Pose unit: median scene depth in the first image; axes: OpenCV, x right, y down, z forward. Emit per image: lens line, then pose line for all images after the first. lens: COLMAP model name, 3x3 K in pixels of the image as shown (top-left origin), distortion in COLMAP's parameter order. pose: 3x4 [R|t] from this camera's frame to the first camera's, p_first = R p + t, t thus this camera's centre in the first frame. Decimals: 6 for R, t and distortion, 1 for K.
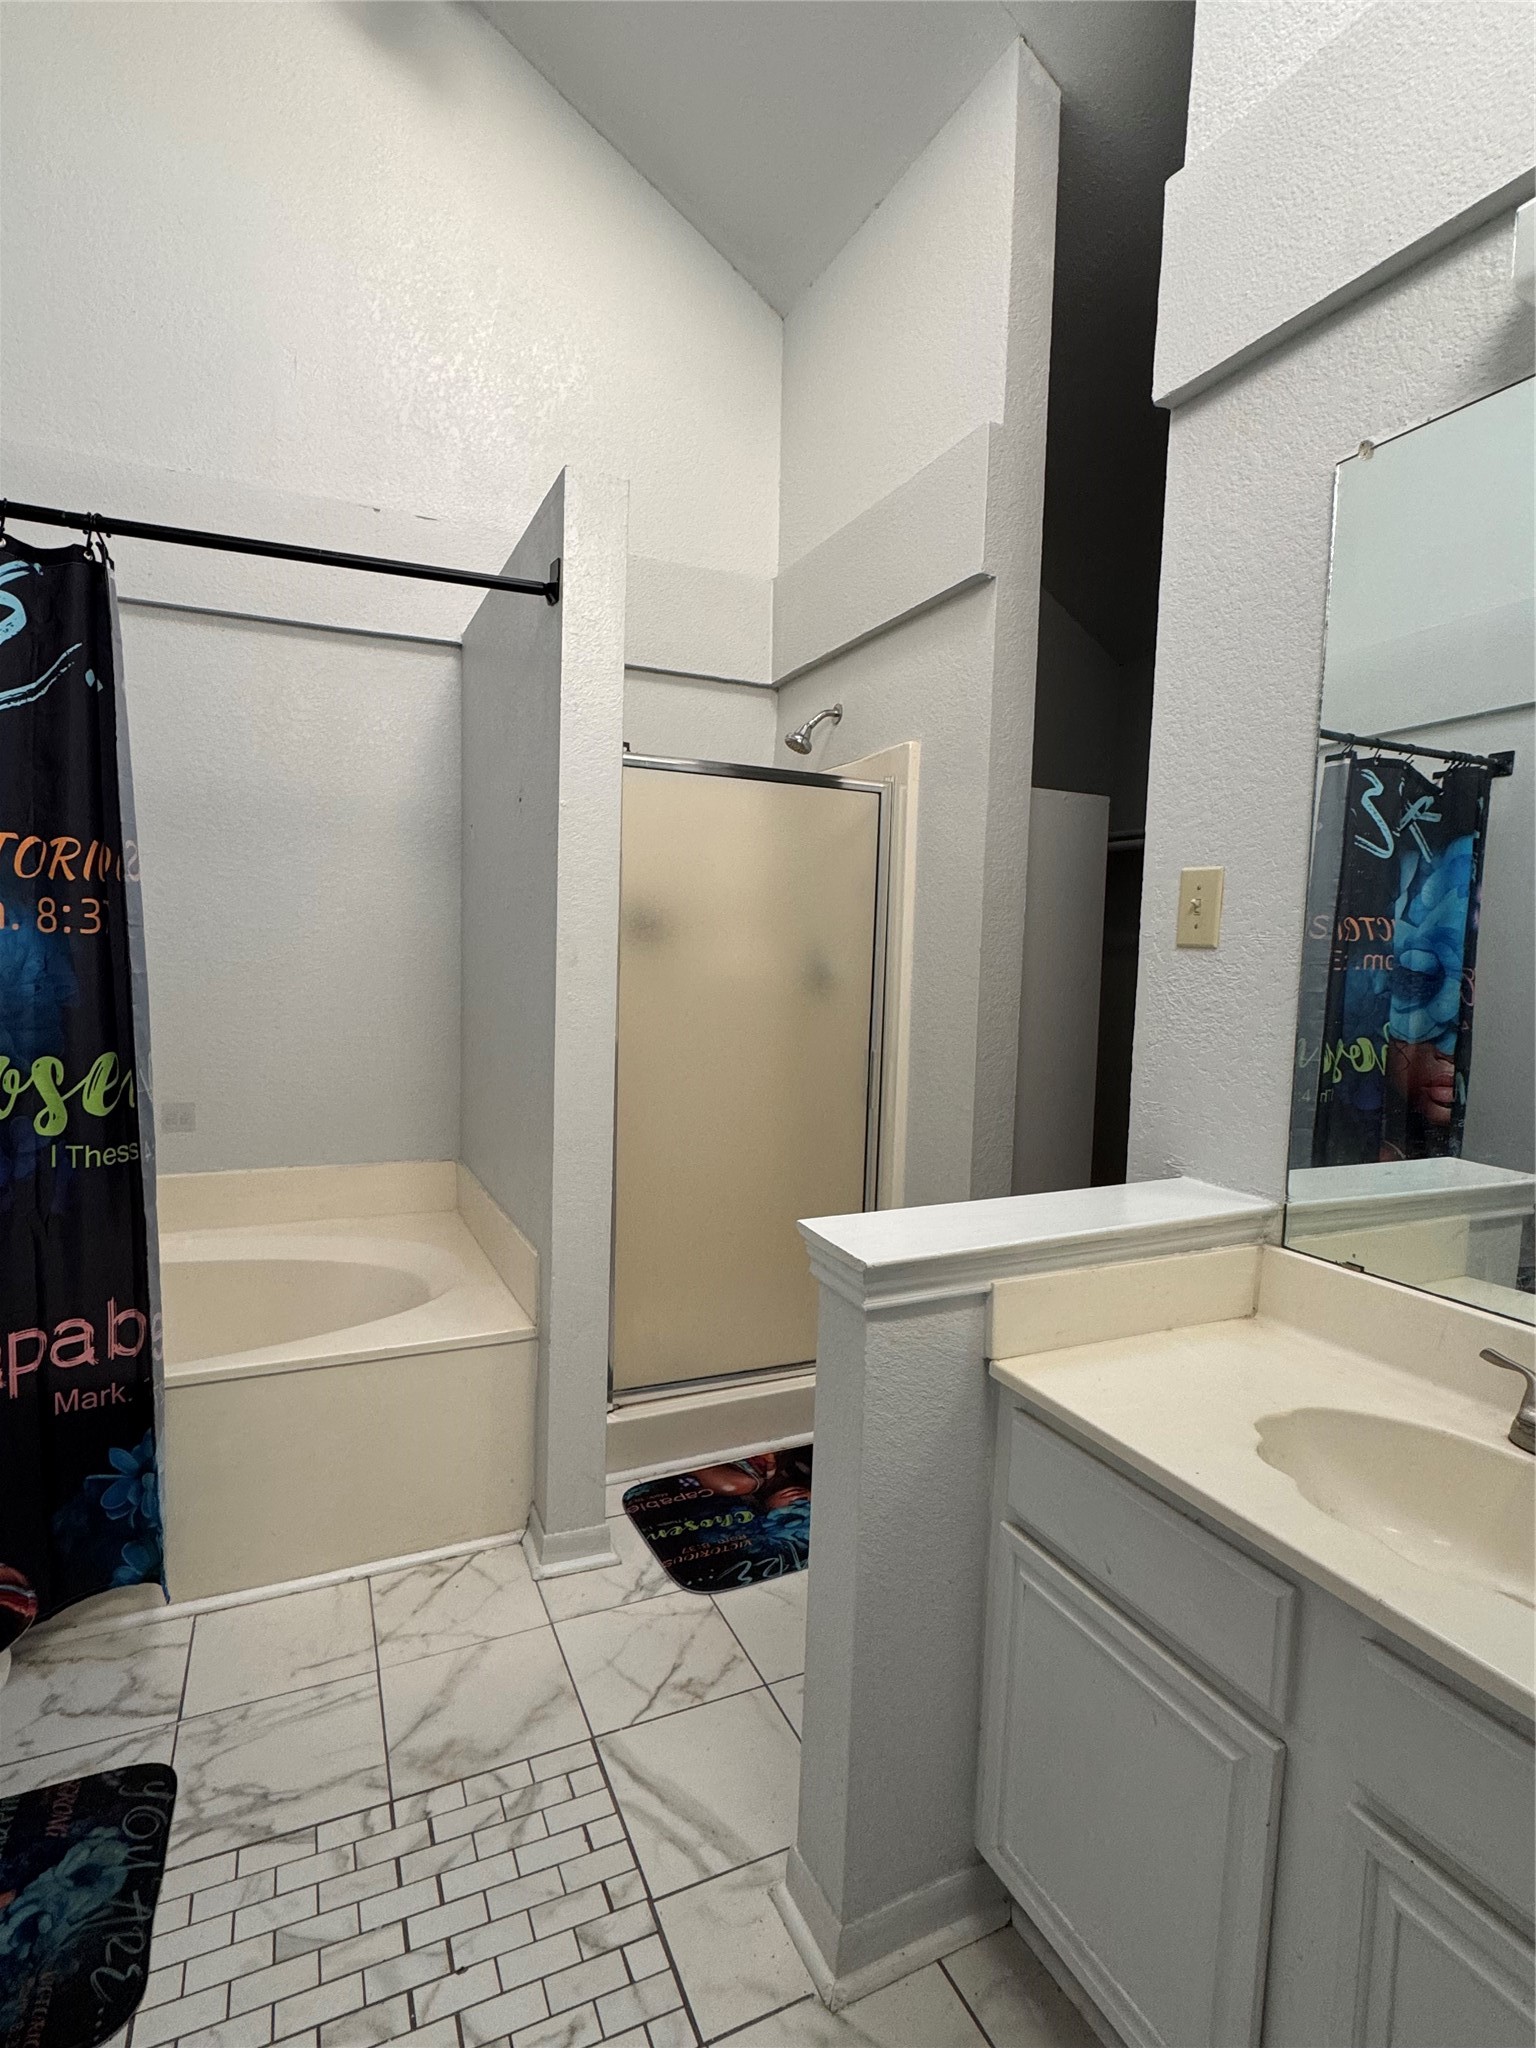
lens RADIAL K [[1024.4, 0, 767.0], [0, 1024.4, 1028.7], [0, 0, 1]] dist [0.000823, 0.000089]
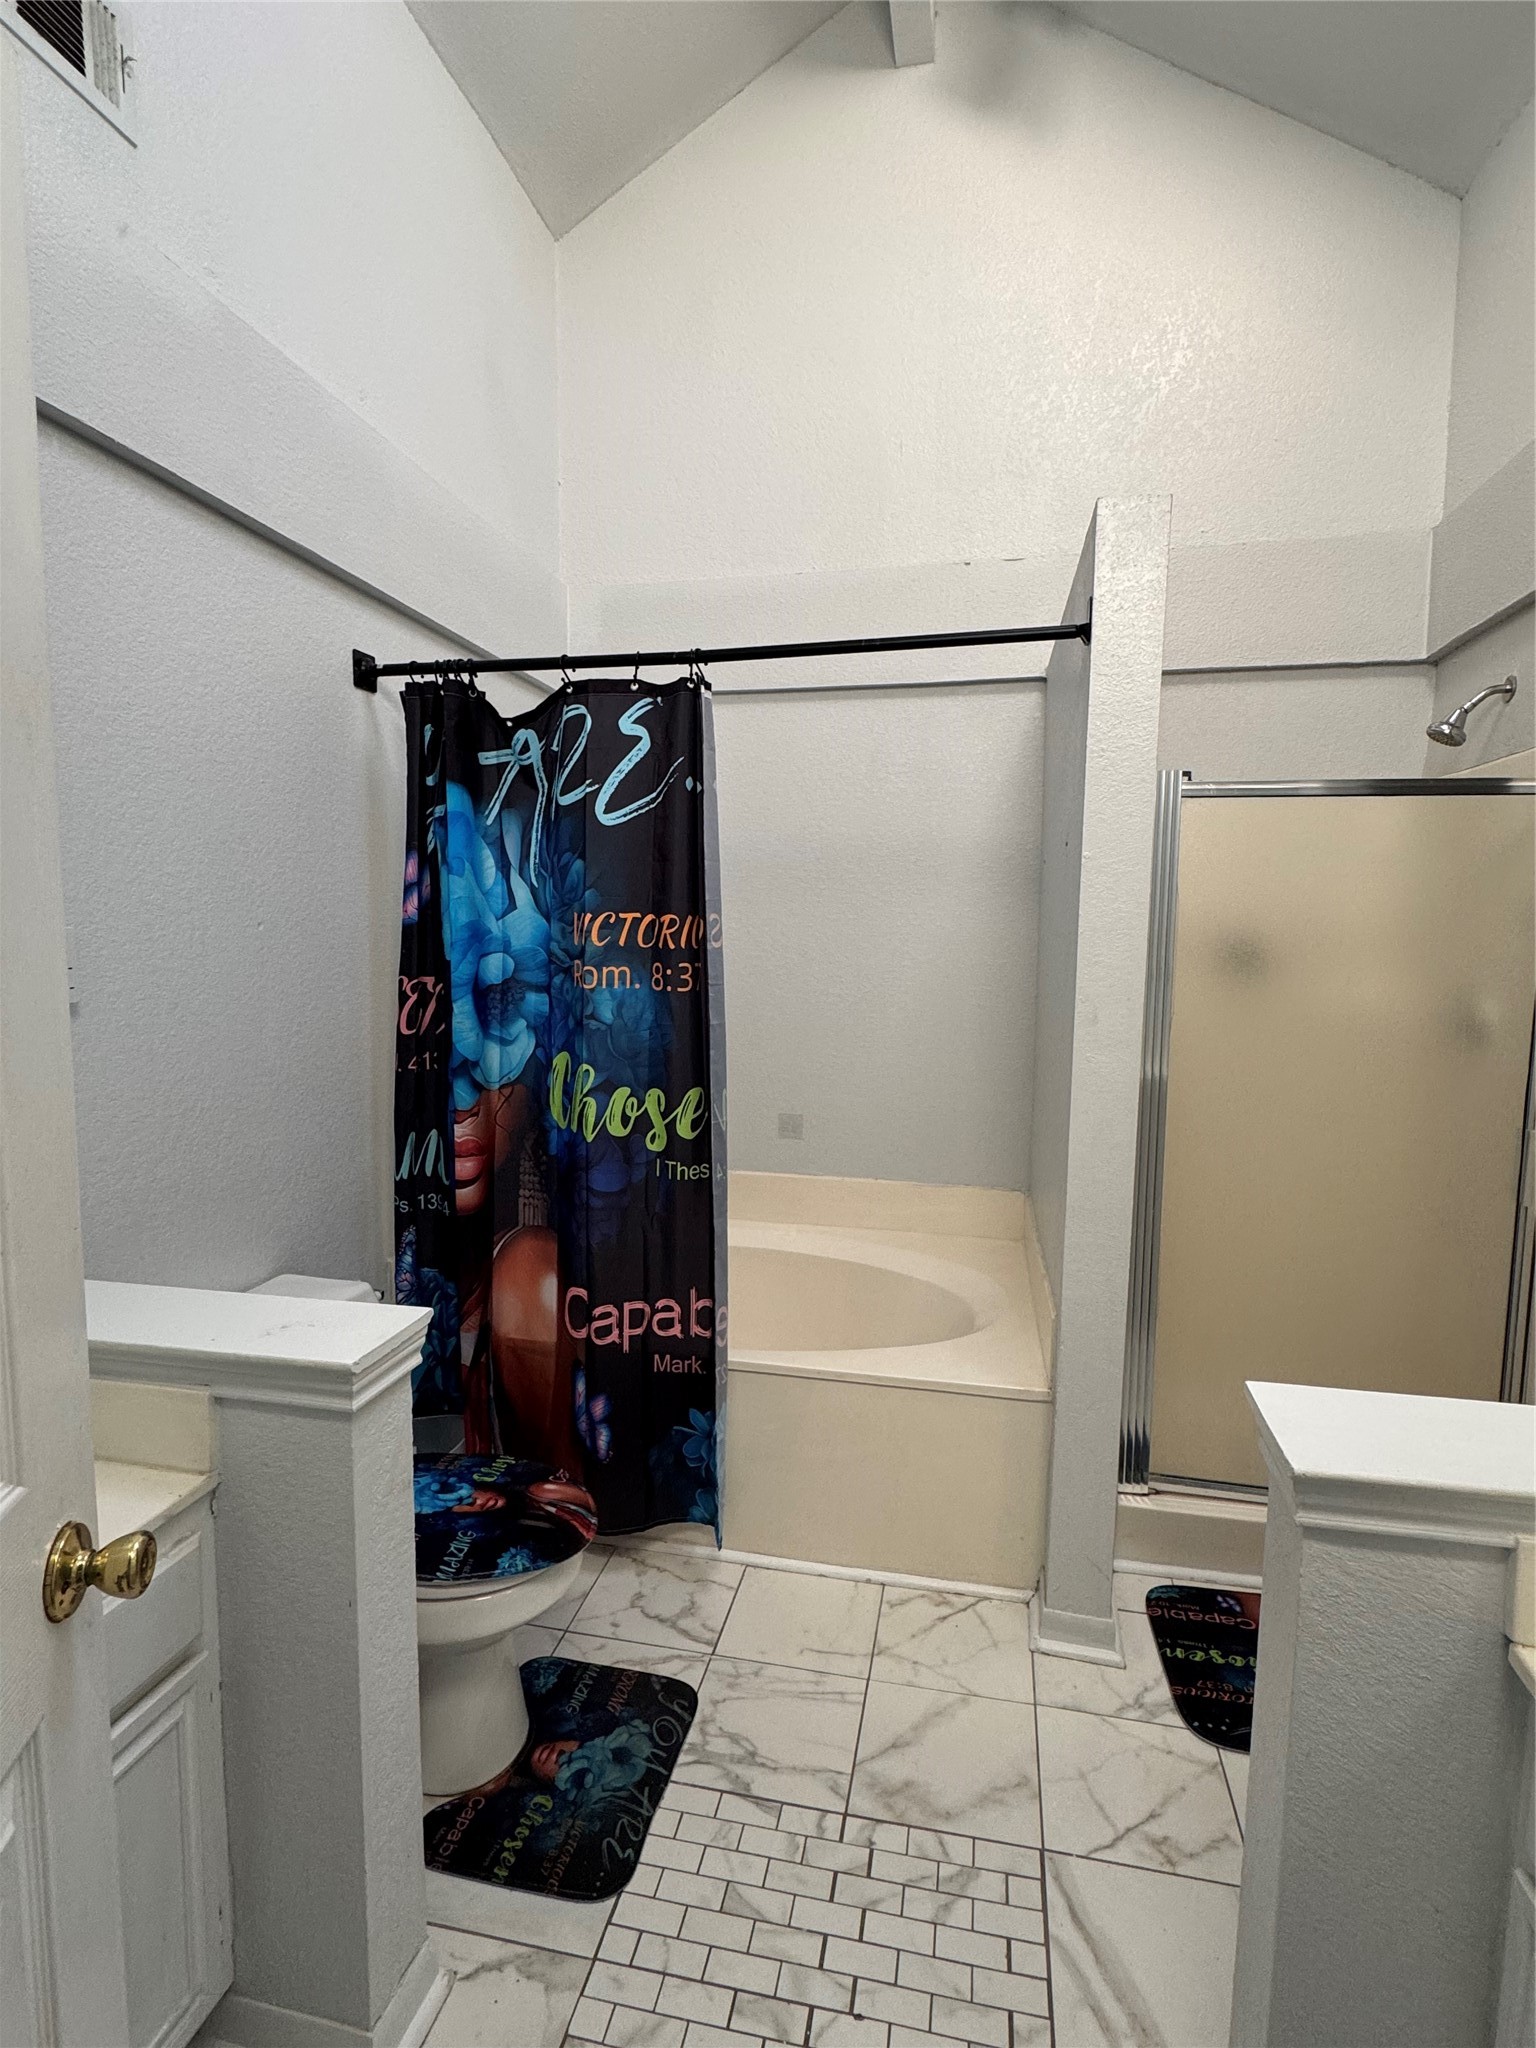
lens RADIAL K [[1024.4, 0, 770.1], [0, 1024.4, 1025.6], [0, 0, 1]] dist [0.000823, 0.000089]
pose [[0.804011, 0.040956, -0.593202, 0.145871], [-0.036901, 0.999139, 0.018968, -0.075338], [0.593468, 0.006640, 0.804830, 0.069266]]
